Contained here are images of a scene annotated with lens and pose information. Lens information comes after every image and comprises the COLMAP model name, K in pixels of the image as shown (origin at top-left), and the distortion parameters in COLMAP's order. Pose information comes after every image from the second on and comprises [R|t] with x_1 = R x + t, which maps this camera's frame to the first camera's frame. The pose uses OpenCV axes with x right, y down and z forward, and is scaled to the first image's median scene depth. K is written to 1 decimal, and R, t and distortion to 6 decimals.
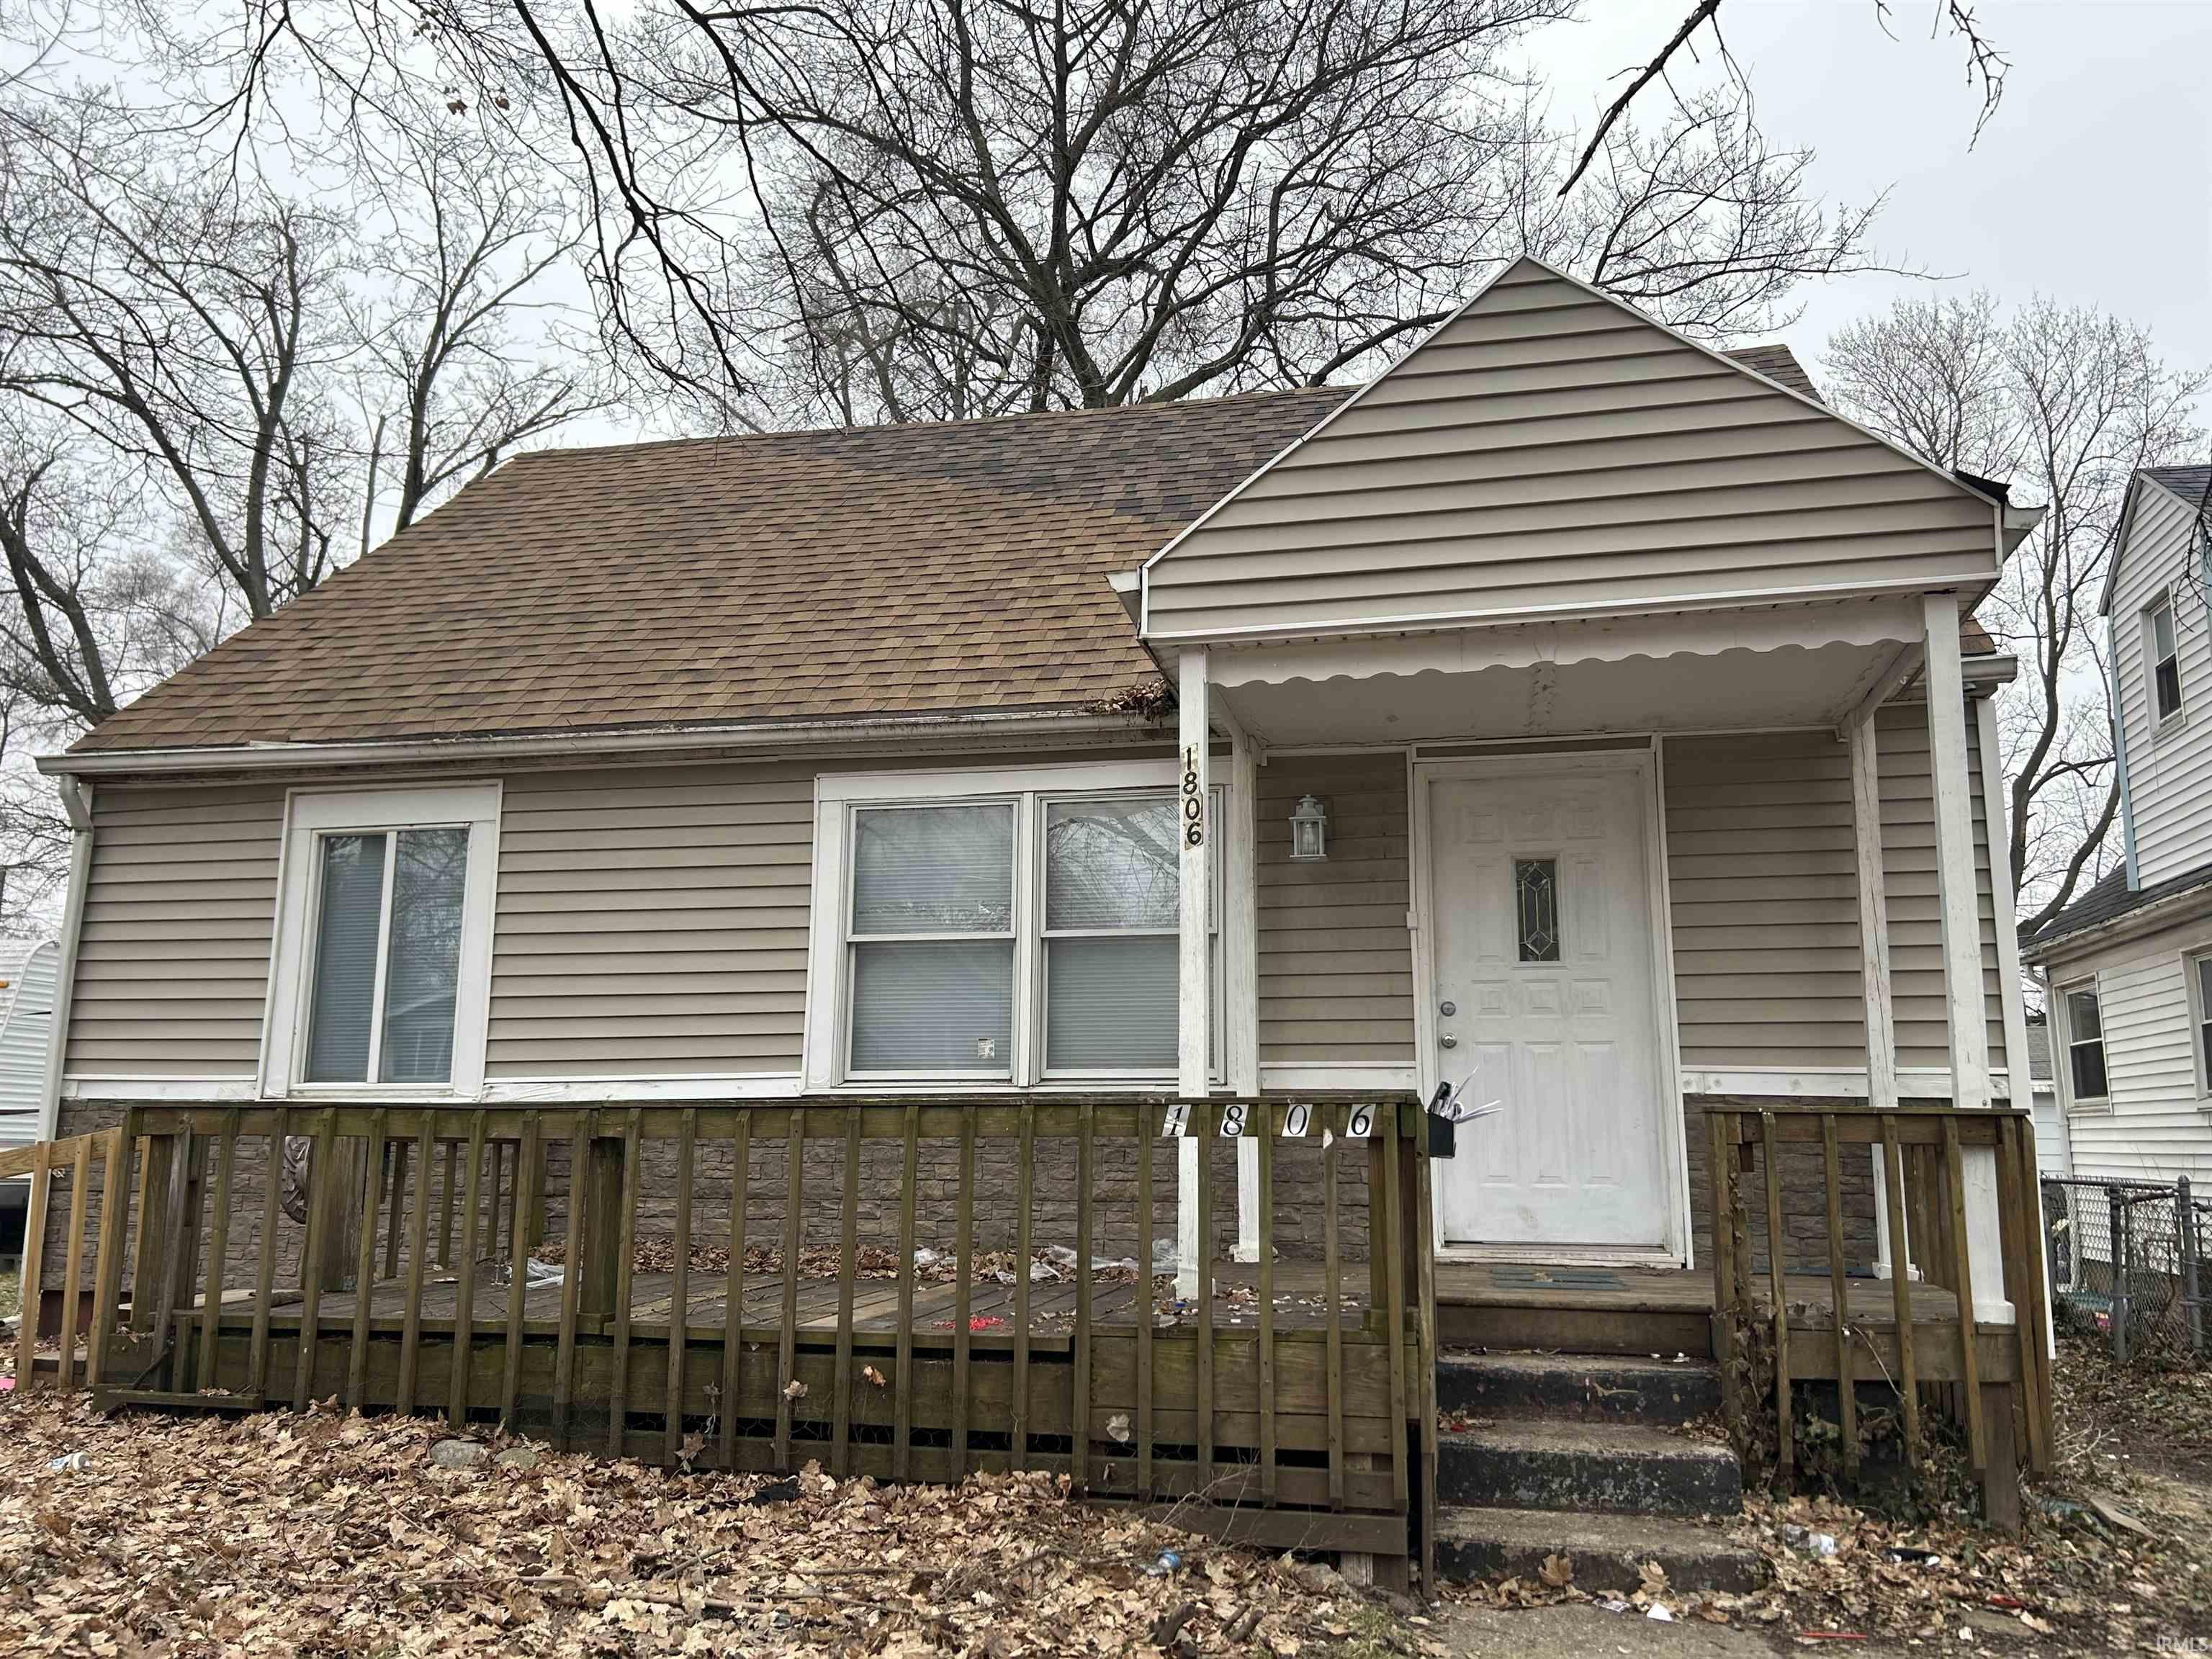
lens RADIAL K [[1705.7, 0, 1108.6], [0, 1705.7, 827.3], [0, 0, 1]] dist [0.007296, -0.010471]
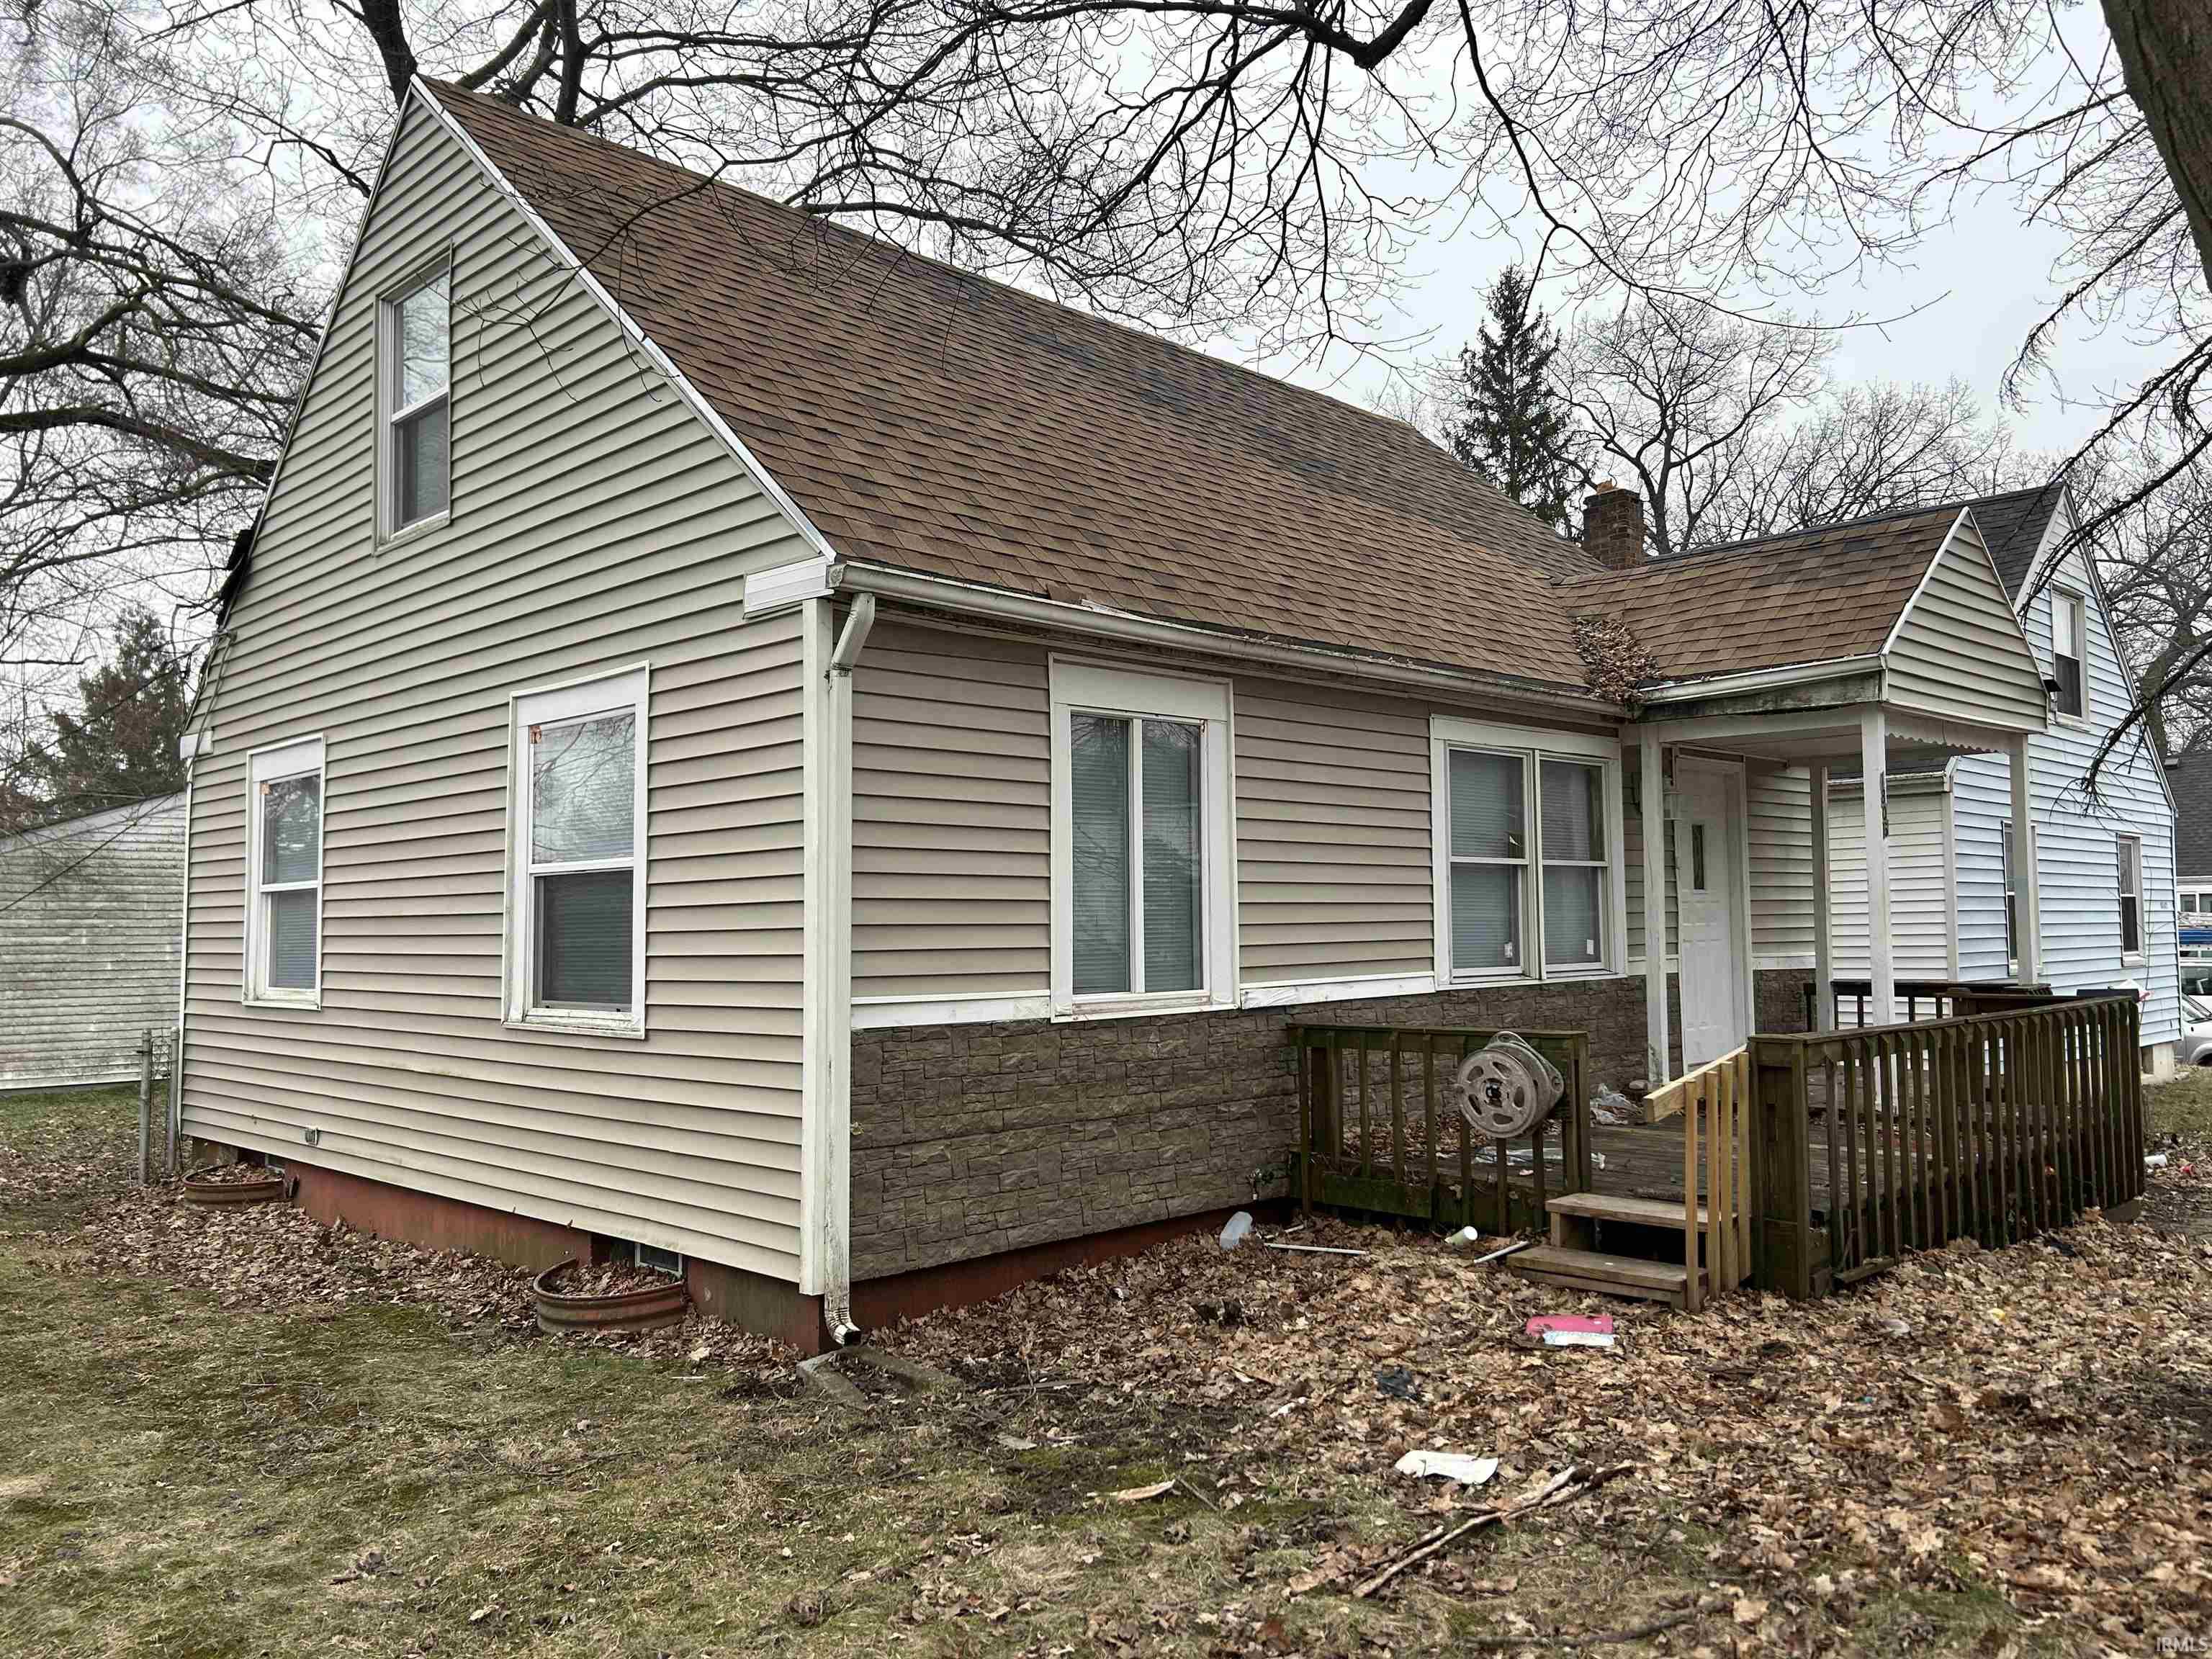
lens RADIAL K [[1705.7, 0, 1104.8], [0, 1705.7, 833.4], [0, 0, 1]] dist [0.007296, -0.010471]
pose [[0.552619, 0.035999, 0.832656, -1.205156], [-0.135030, 0.989734, 0.046827, 0.023245], [-0.822423, -0.138311, 0.551807, 0.515306]]
